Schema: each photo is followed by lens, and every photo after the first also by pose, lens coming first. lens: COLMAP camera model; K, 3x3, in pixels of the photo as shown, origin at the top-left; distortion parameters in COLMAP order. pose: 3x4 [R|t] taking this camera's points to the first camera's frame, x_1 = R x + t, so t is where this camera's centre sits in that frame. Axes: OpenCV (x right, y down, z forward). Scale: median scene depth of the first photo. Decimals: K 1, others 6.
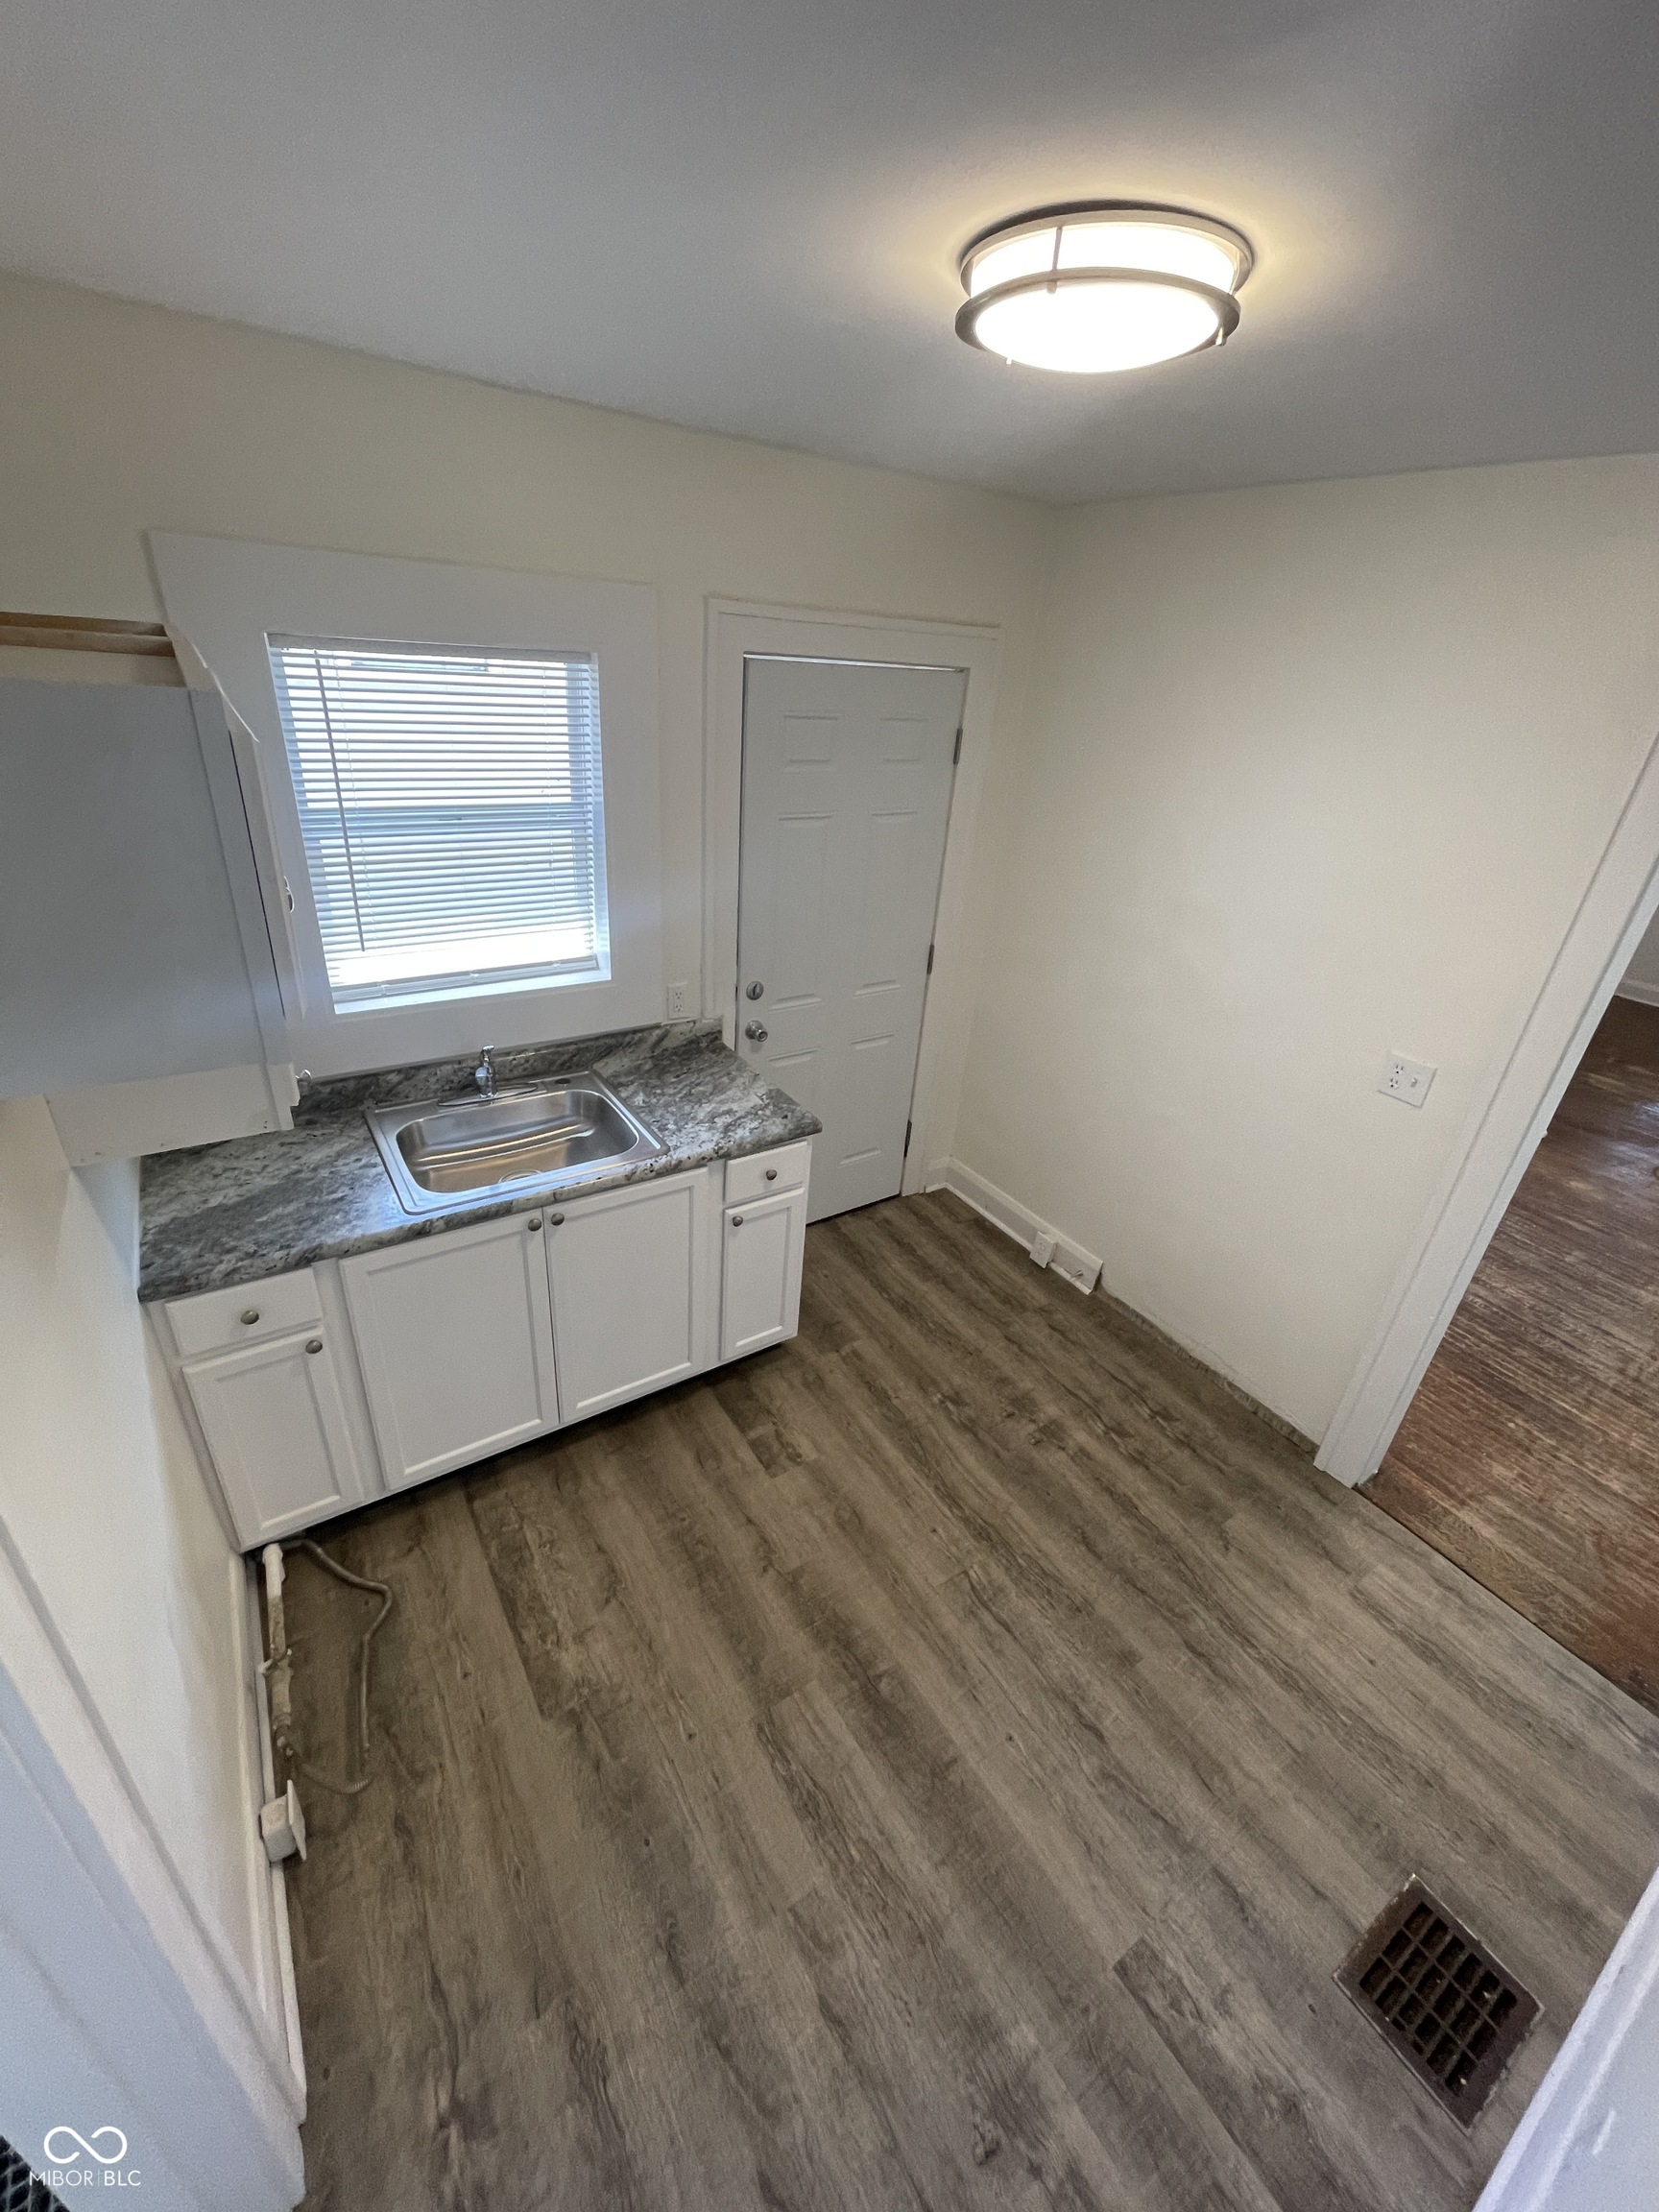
lens RADIAL K [[894.9, 0, 822.9], [0, 894.9, 1099.9], [0, 0, 1]] dist [-0.003091, -0.000430]
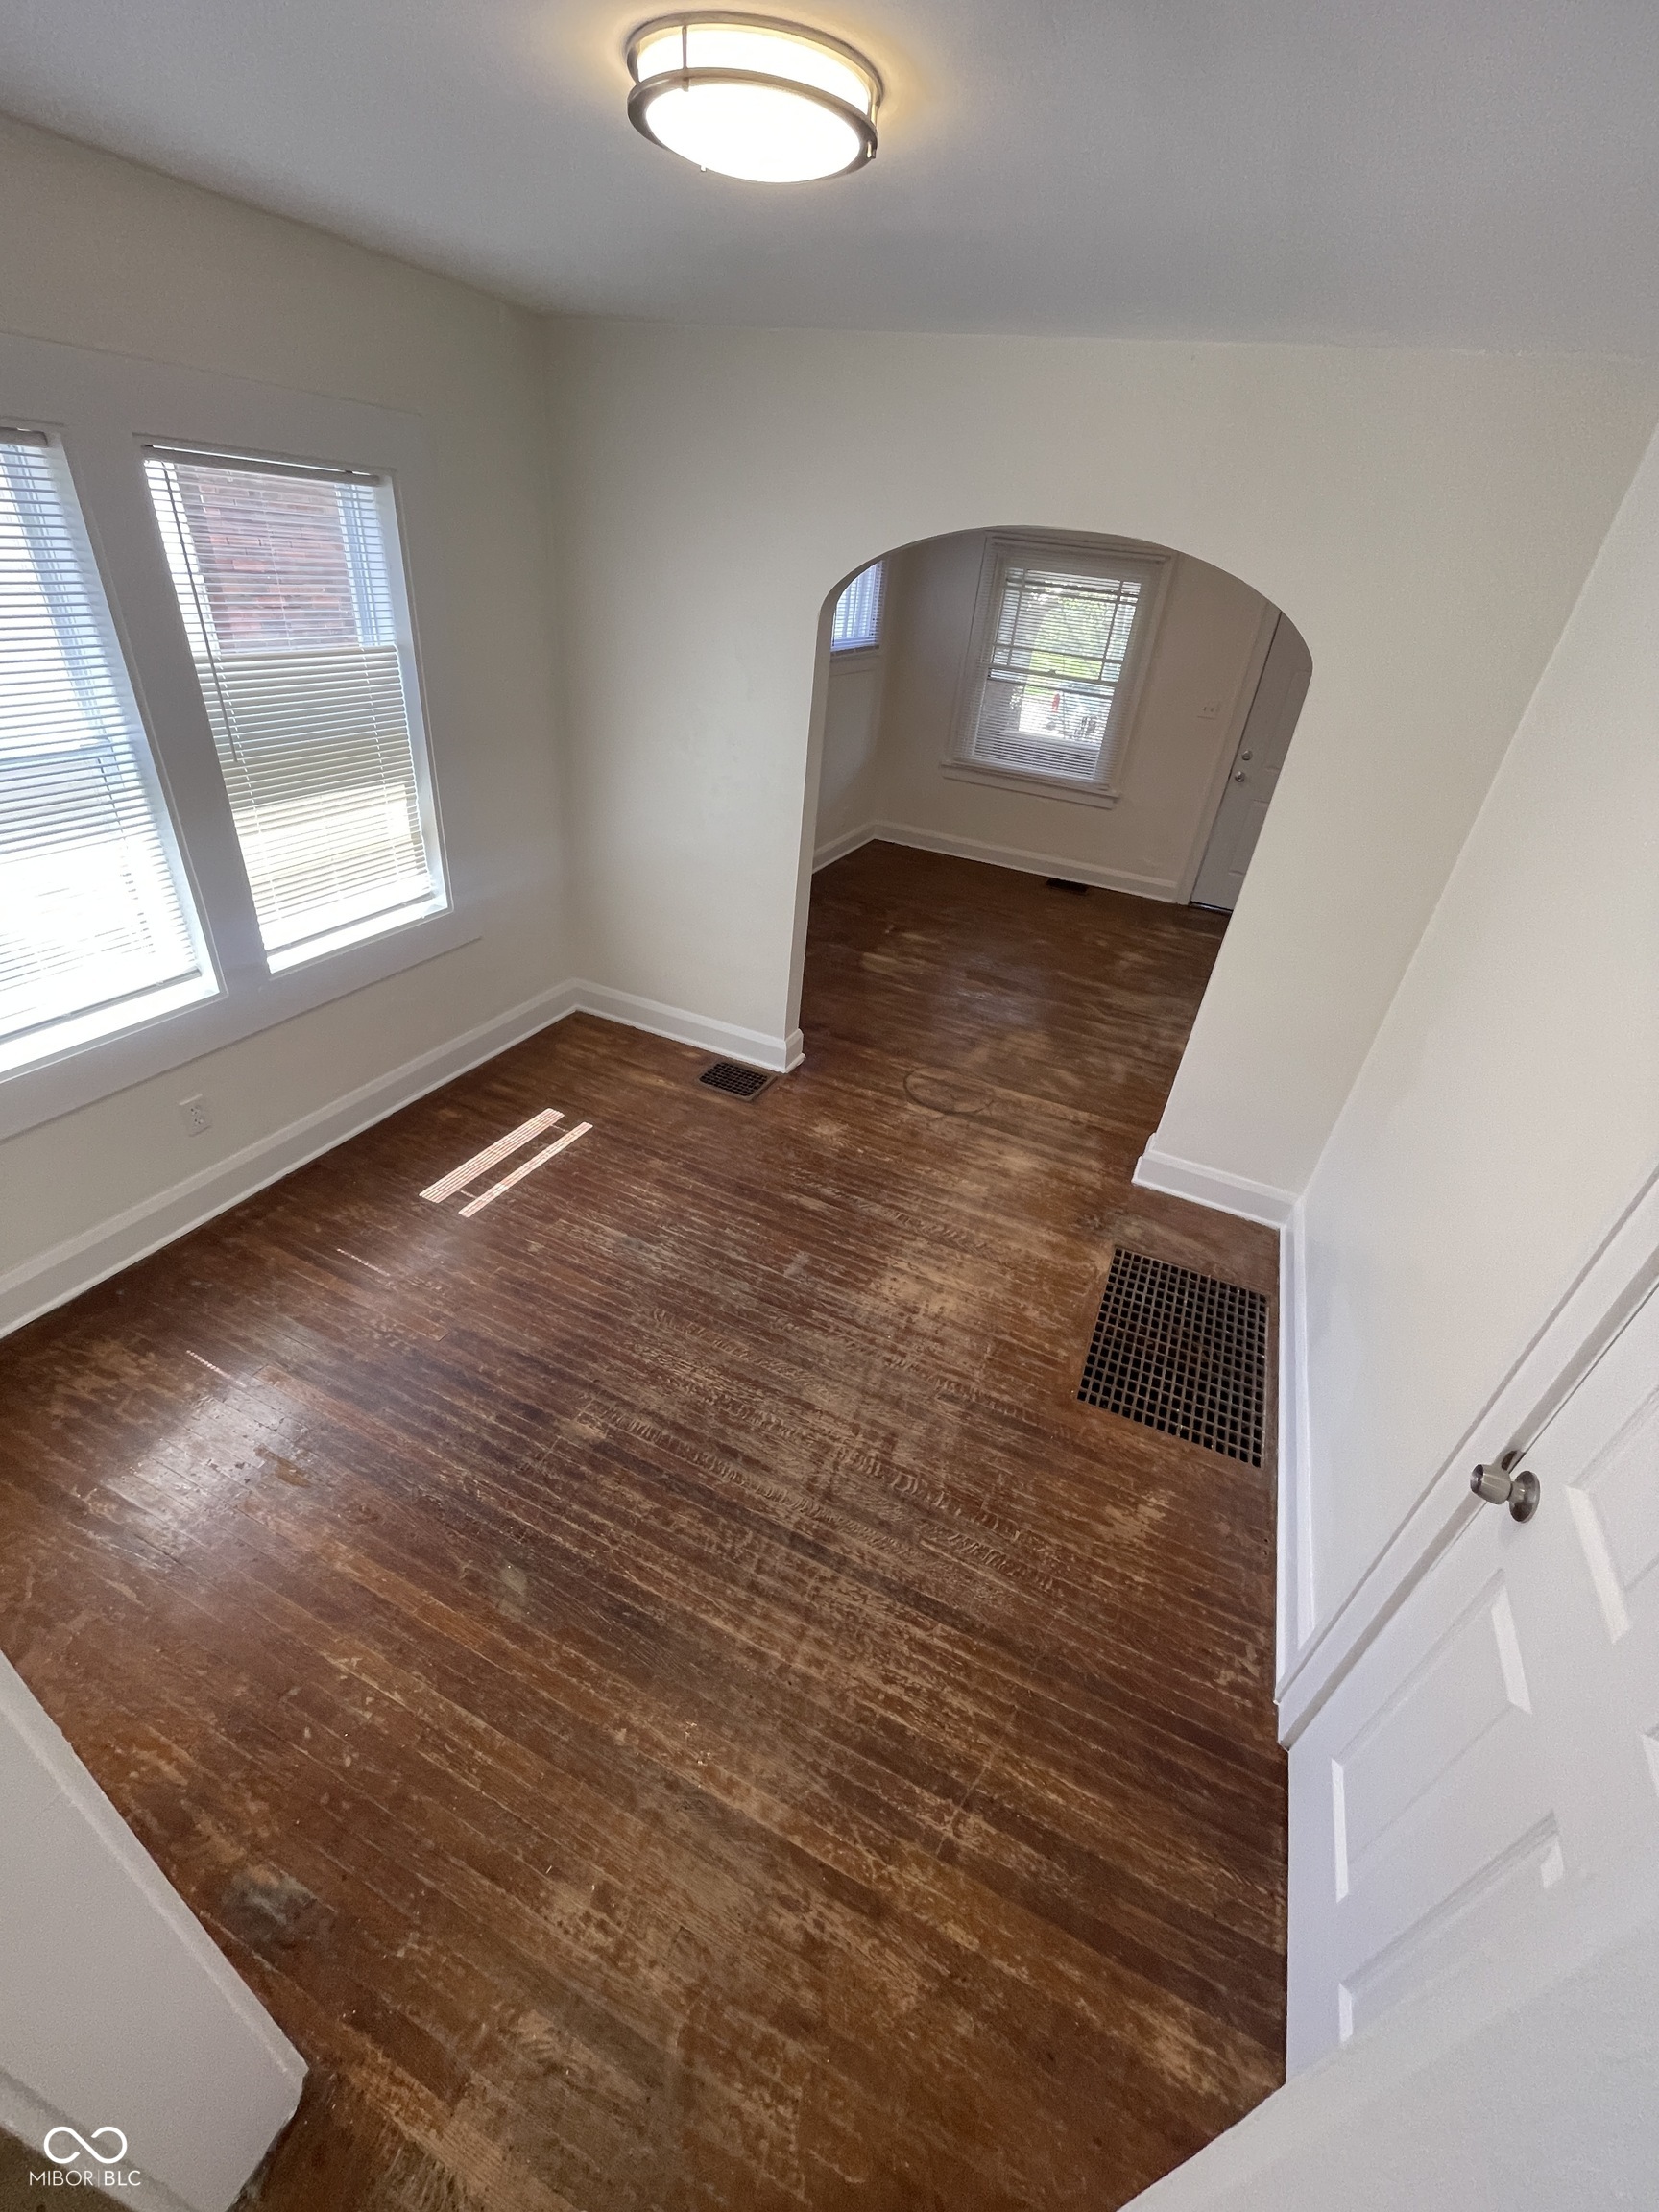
lens RADIAL K [[894.9, 0, 828.5], [0, 894.9, 1104.5], [0, 0, 1]] dist [-0.003091, -0.000430]
pose [[0.845182, -0.273962, 0.458926, 0.945453], [0.209206, 0.959703, 0.187623, -0.153858], [-0.491834, -0.062565, 0.868438, 0.575399]]
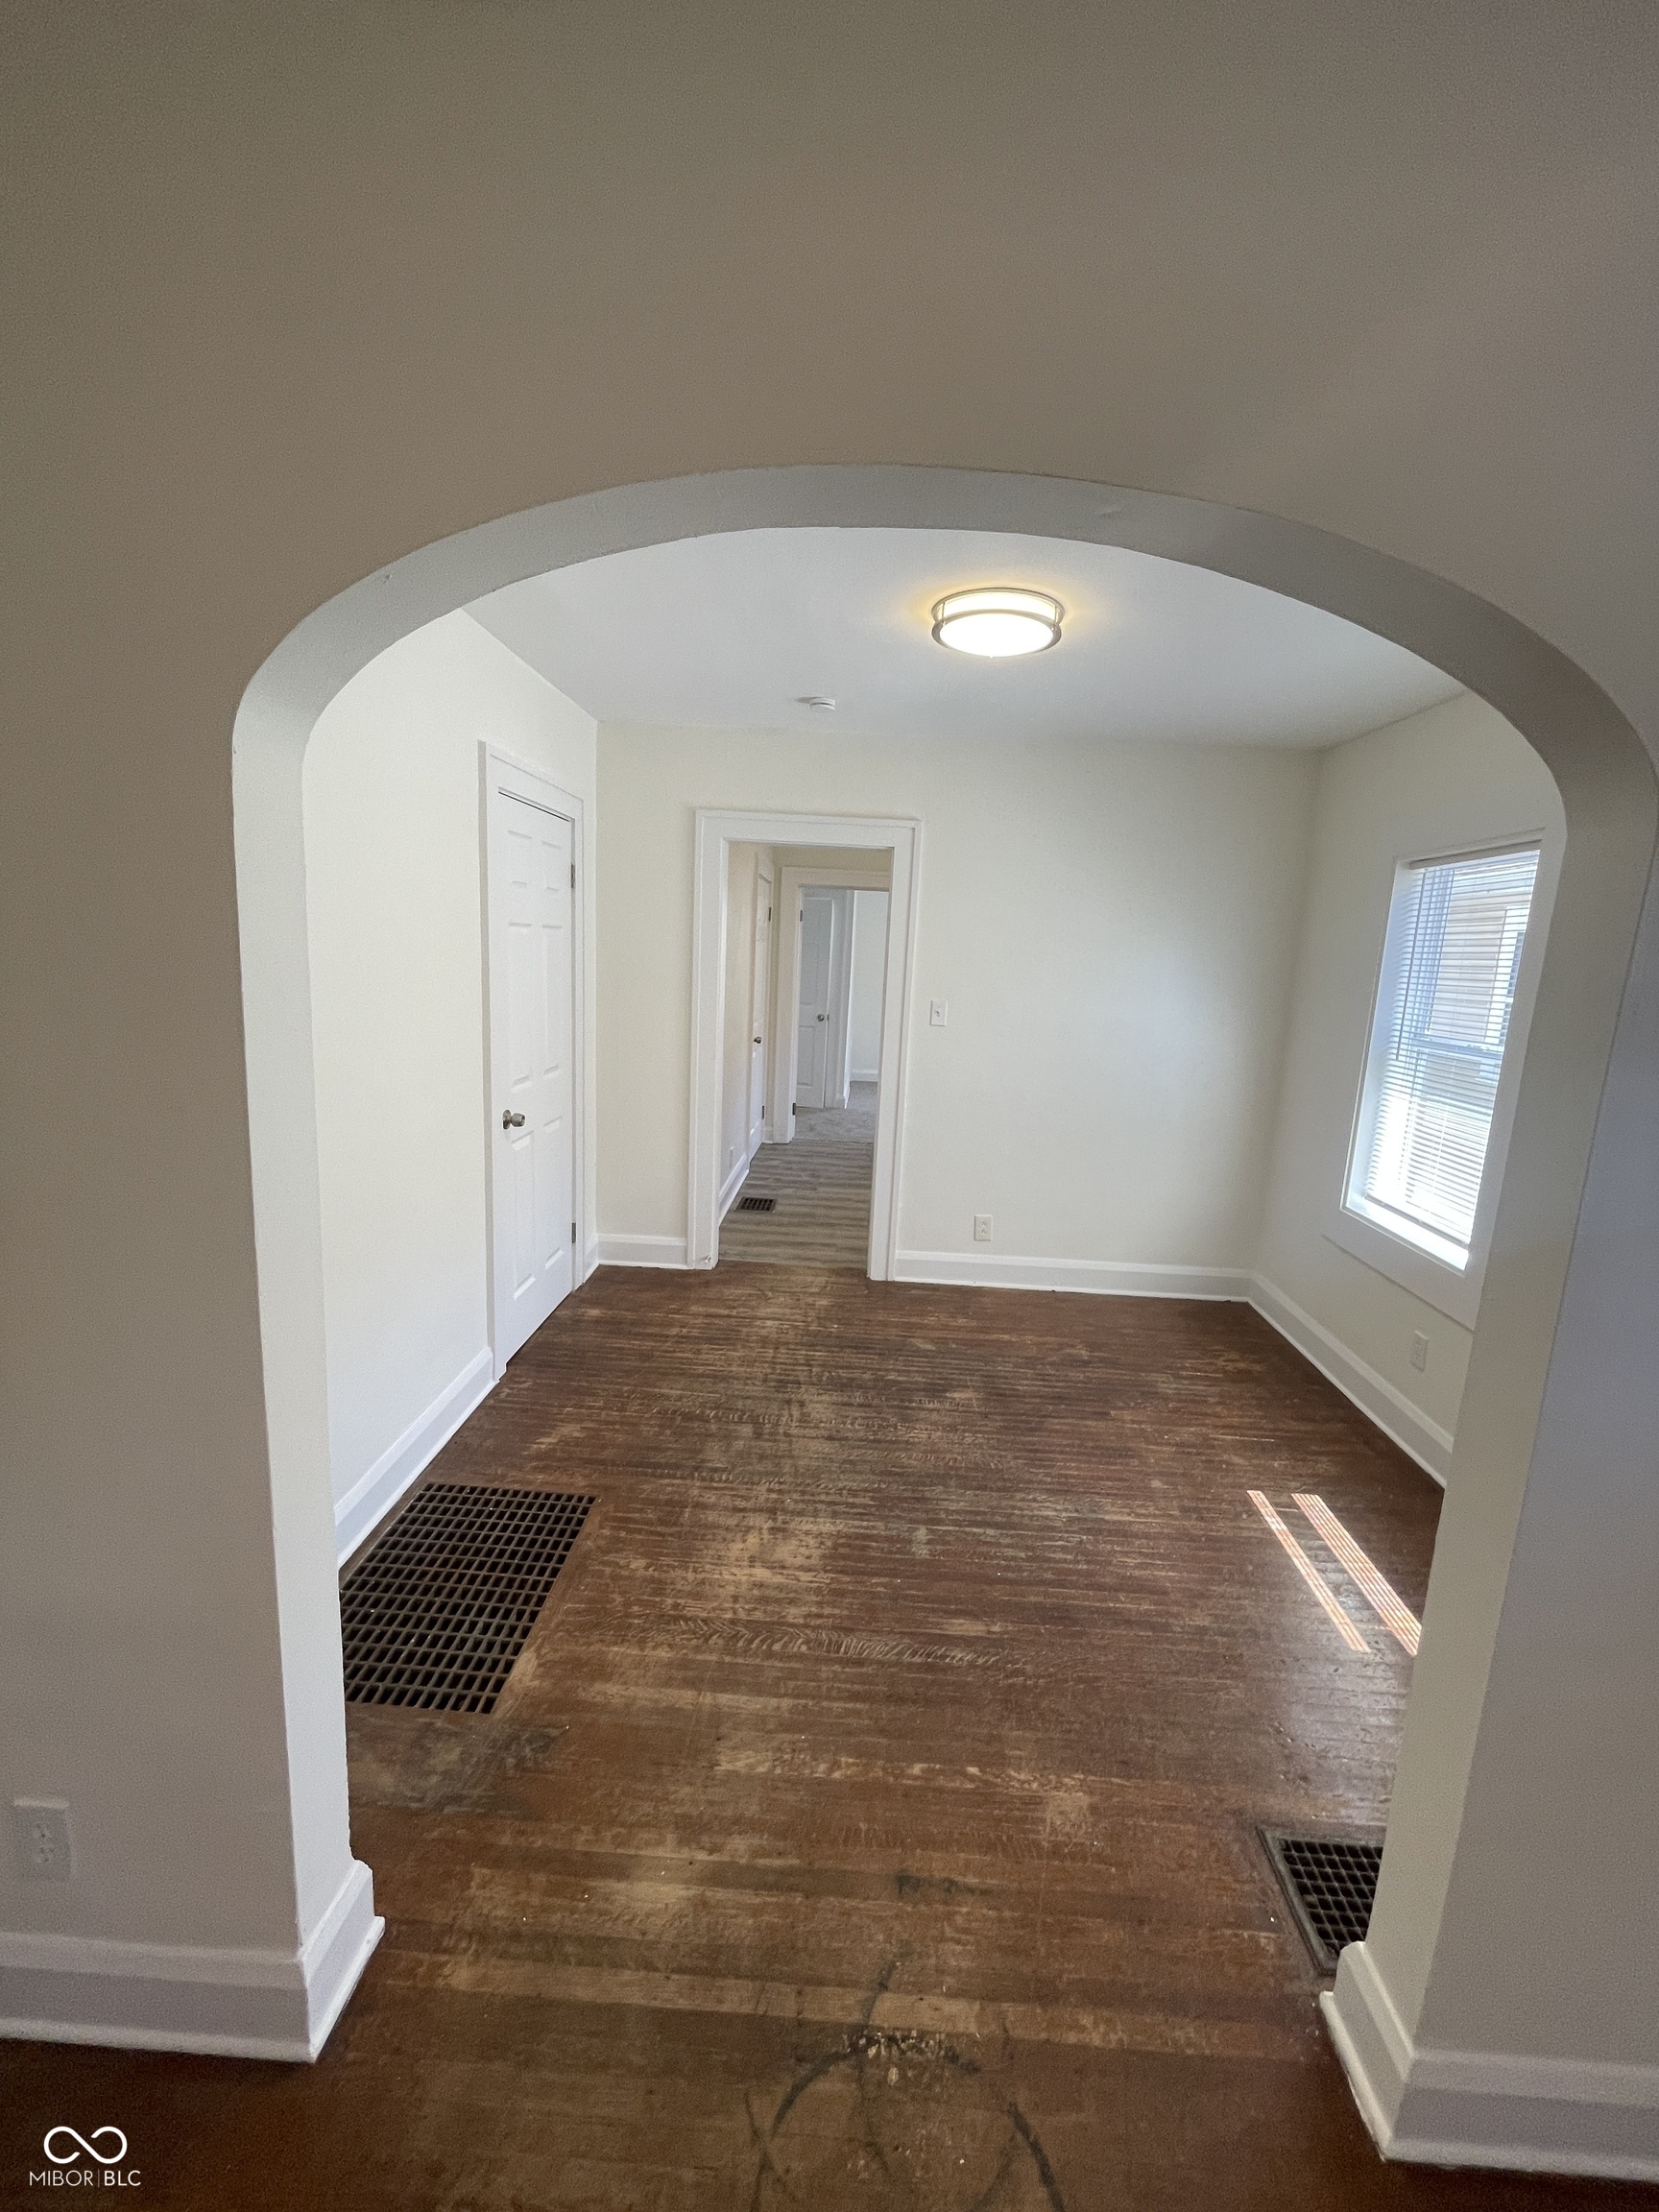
lens RADIAL K [[894.9, 0, 839.8], [0, 894.9, 1103.1], [0, 0, 1]] dist [-0.003091, -0.000430]
pose [[-0.573197, 0.044267, -0.818221, 2.365325], [-0.449415, 0.817975, 0.359087, -0.490103], [0.685180, 0.573548, -0.448966, 1.818393]]
